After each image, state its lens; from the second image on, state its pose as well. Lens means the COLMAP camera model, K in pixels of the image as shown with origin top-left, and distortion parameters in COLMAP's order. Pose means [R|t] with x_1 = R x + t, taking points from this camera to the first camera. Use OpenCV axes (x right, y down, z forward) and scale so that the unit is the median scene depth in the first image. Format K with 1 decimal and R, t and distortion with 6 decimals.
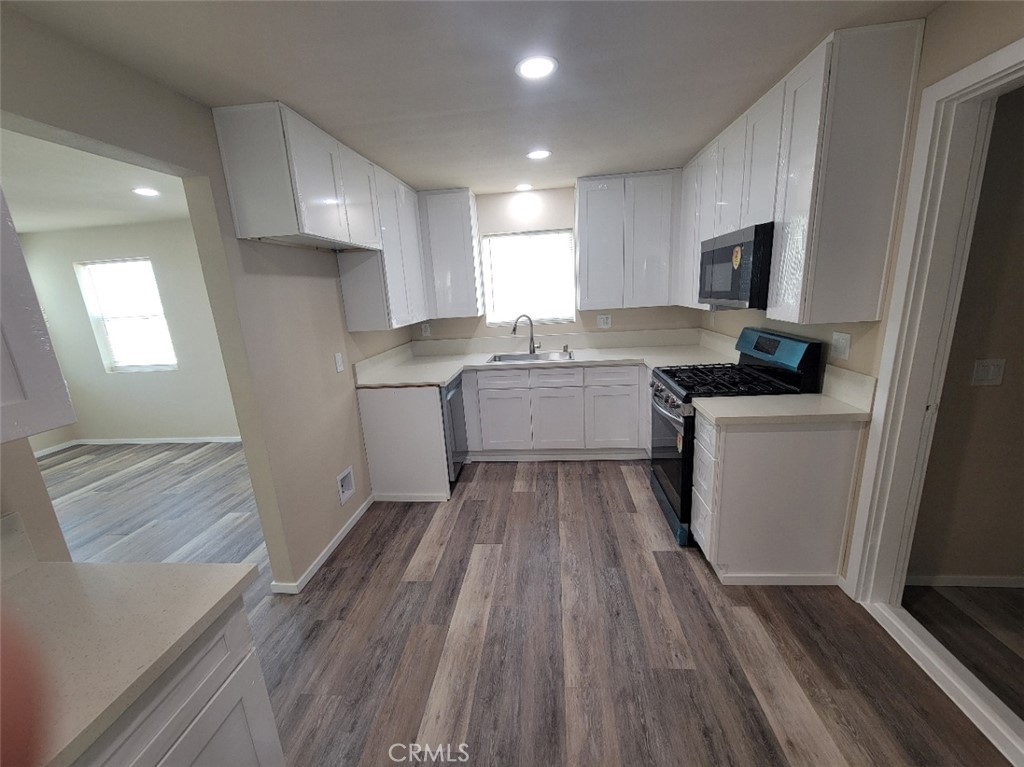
lens RADIAL K [[419.7, 0, 511.4], [0, 419.7, 391.4], [0, 0, 1]] dist [-0.001812, 0.000057]
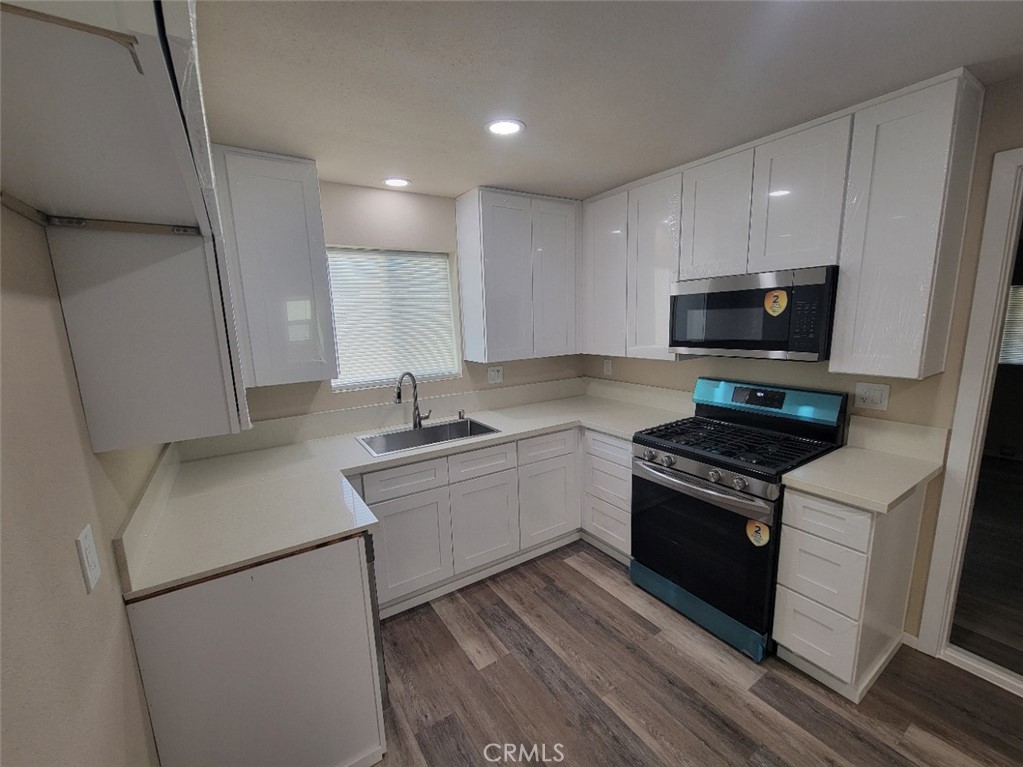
lens RADIAL K [[419.2, 0, 513.9], [0, 419.2, 391.9], [0, 0, 1]] dist [-0.001812, 0.000057]
pose [[0.779878, -0.076771, 0.621206, -0.319635], [0.136074, 0.989509, -0.048544, -0.124275], [-0.610962, 0.122388, 0.782142, 0.497114]]
